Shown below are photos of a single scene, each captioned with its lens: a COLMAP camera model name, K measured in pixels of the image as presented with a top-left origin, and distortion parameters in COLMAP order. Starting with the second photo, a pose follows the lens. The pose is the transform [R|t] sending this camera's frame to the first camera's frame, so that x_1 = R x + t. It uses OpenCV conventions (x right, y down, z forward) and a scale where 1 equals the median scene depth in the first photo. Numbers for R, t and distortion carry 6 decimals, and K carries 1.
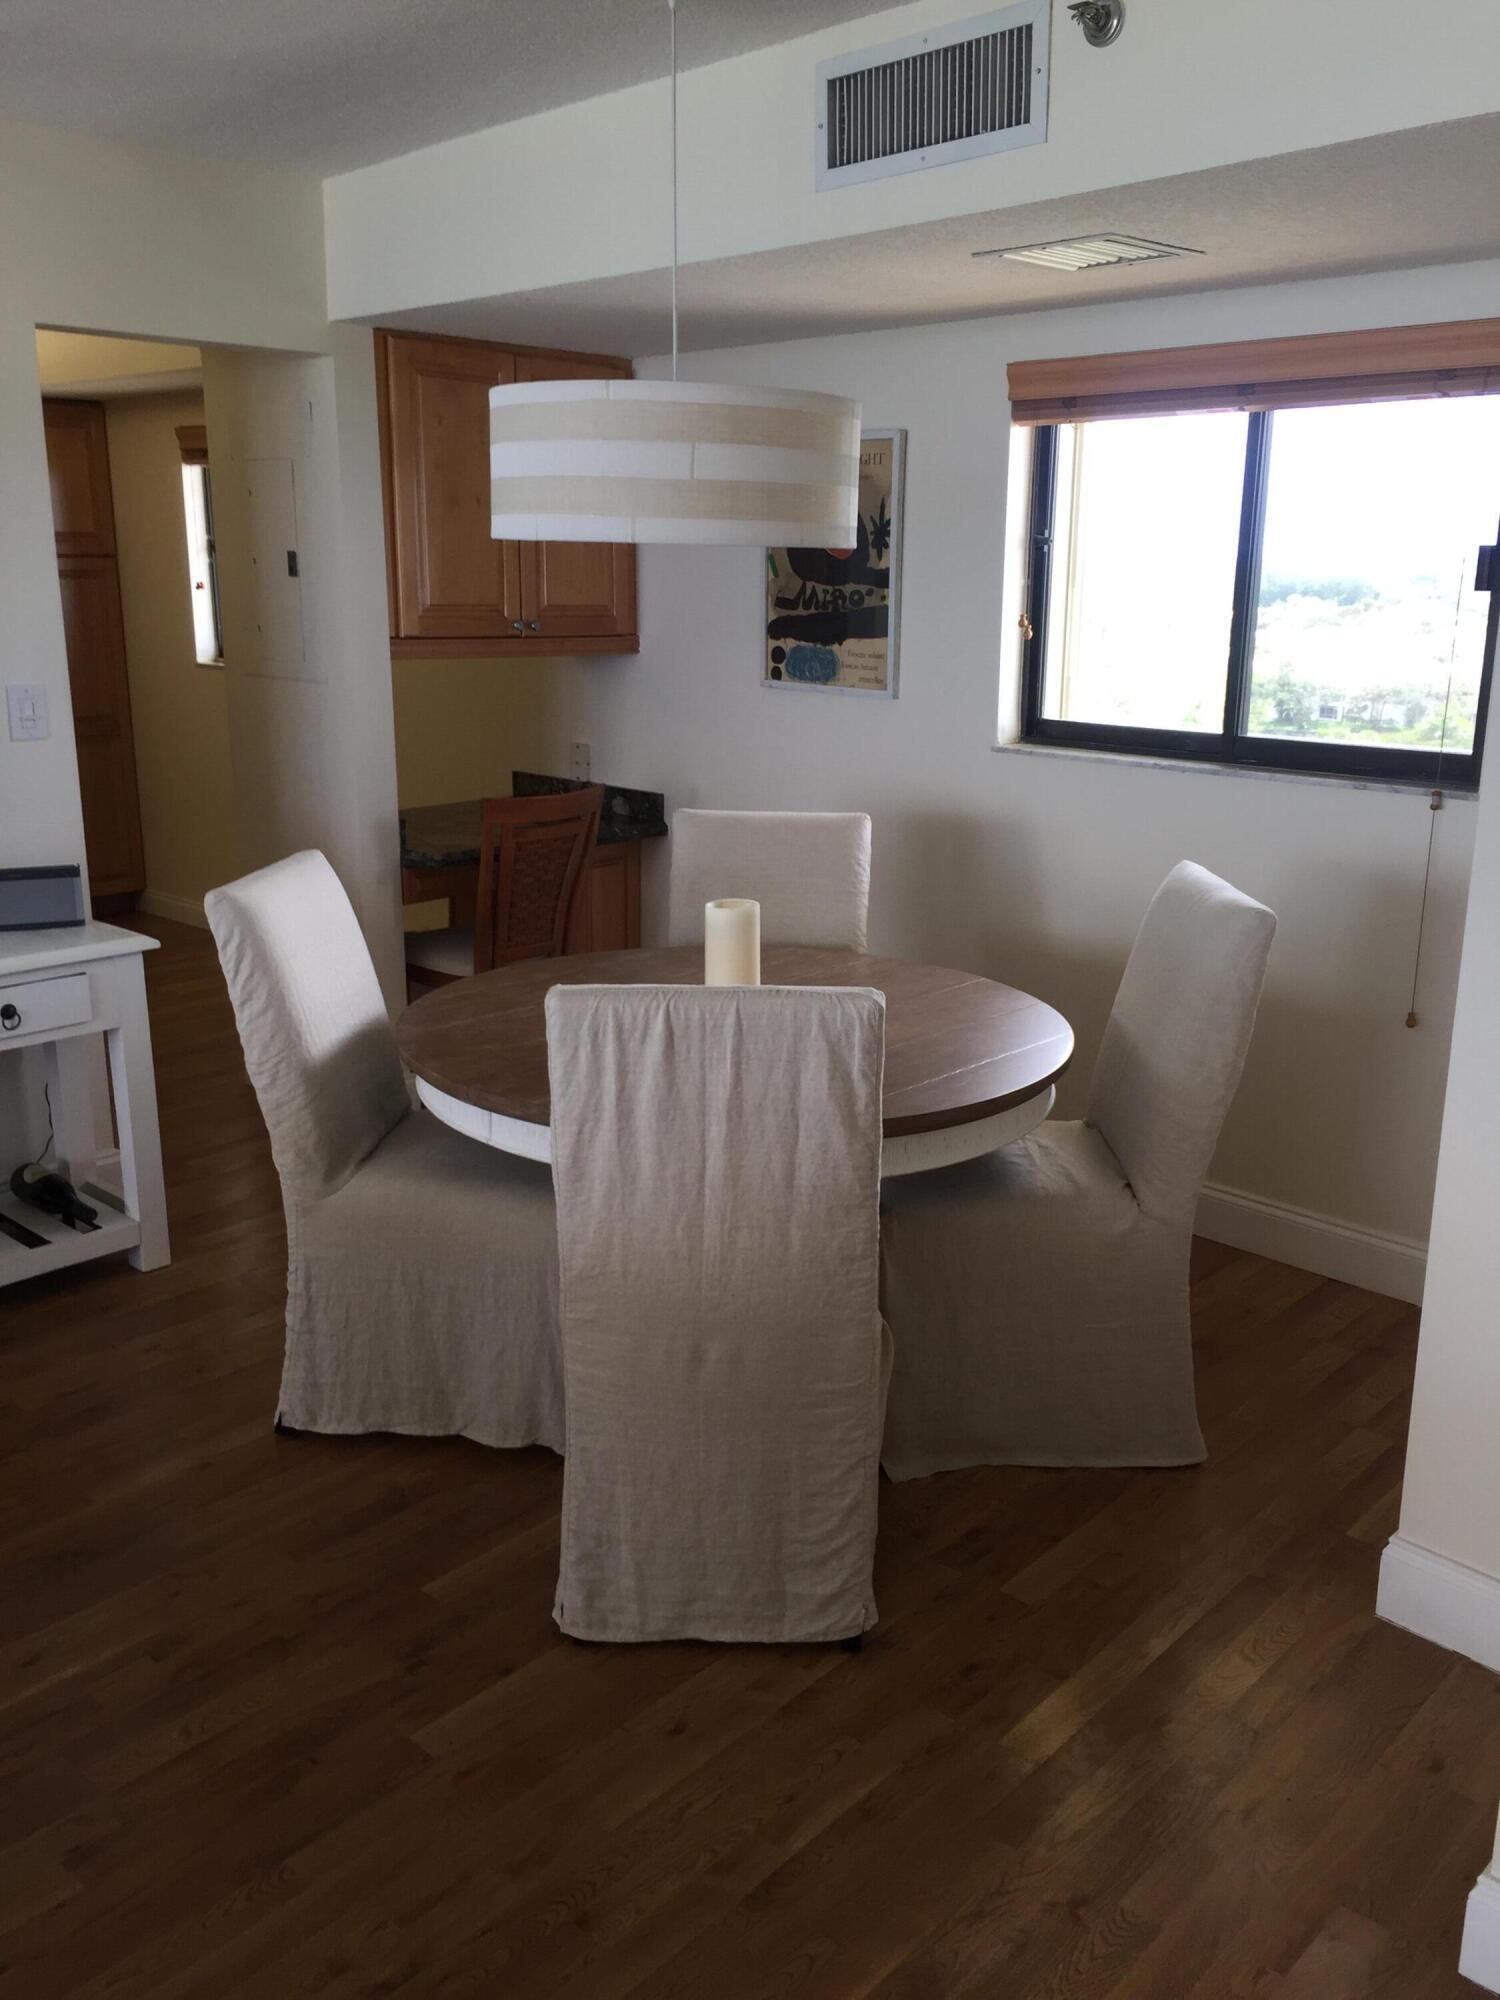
lens RADIAL K [[1663.8, 0, 802.3], [0, 1663.8, 1012.0], [0, 0, 1]] dist [-0.026447, -0.048889]
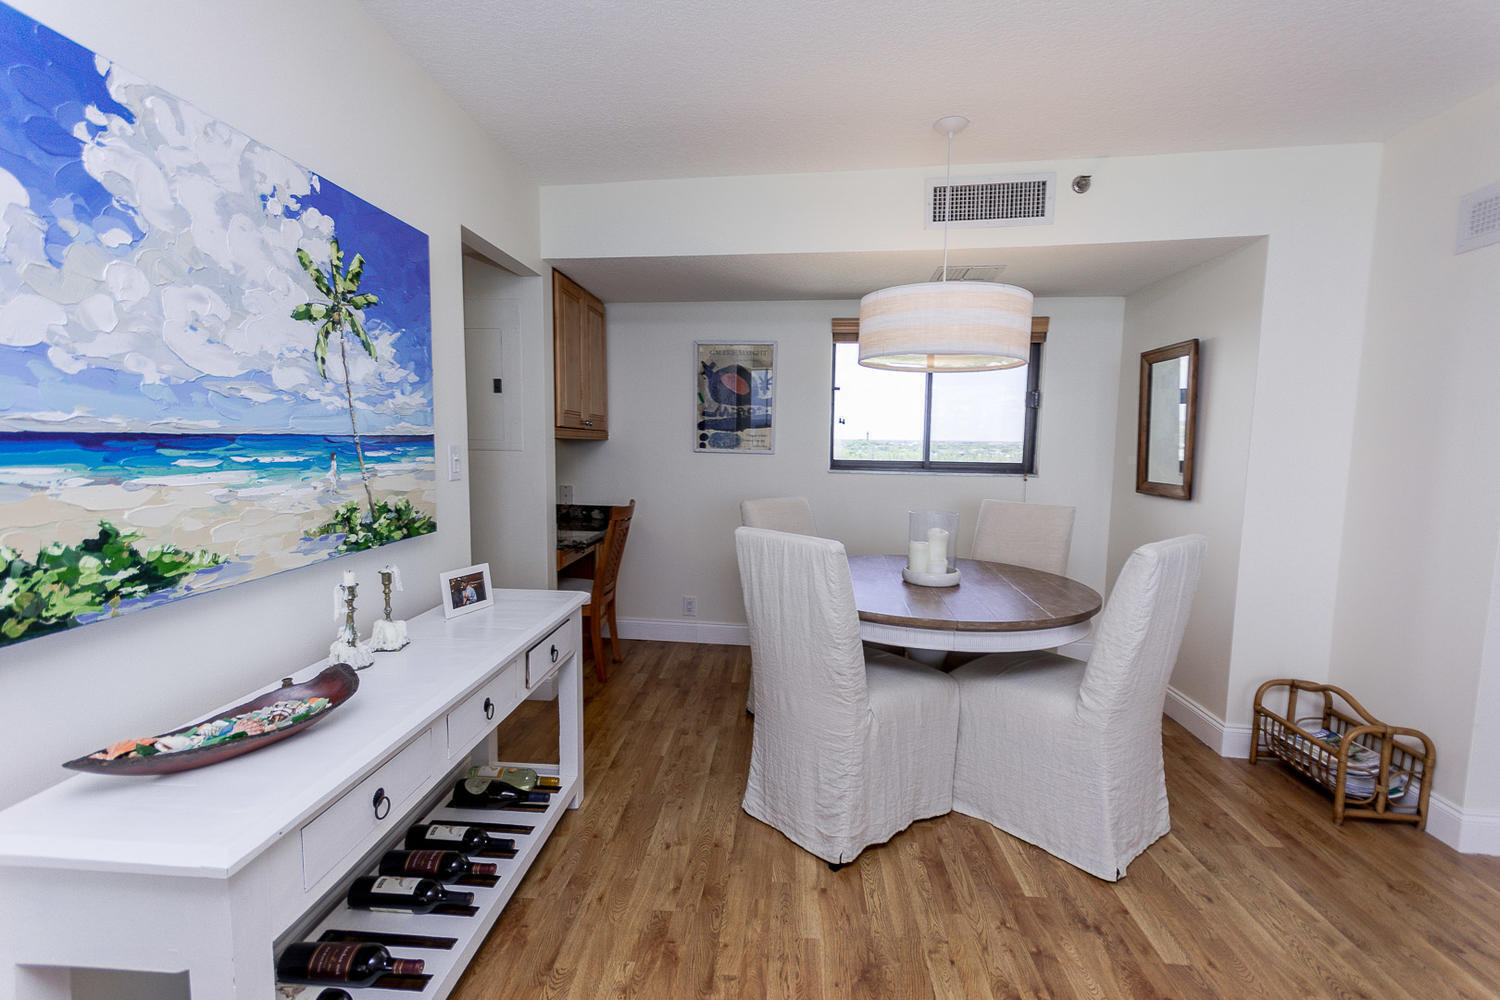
lens RADIAL K [[672.3, 0, 748.2], [0, 672.3, 502.1], [0, 0, 1]] dist [-0.014889, -0.002147]
pose [[0.808440, -0.064332, 0.585052, -0.723668], [0.154189, 0.982443, -0.105033, -0.044782], [-0.568023, 0.175122, 0.804165, 0.405483]]
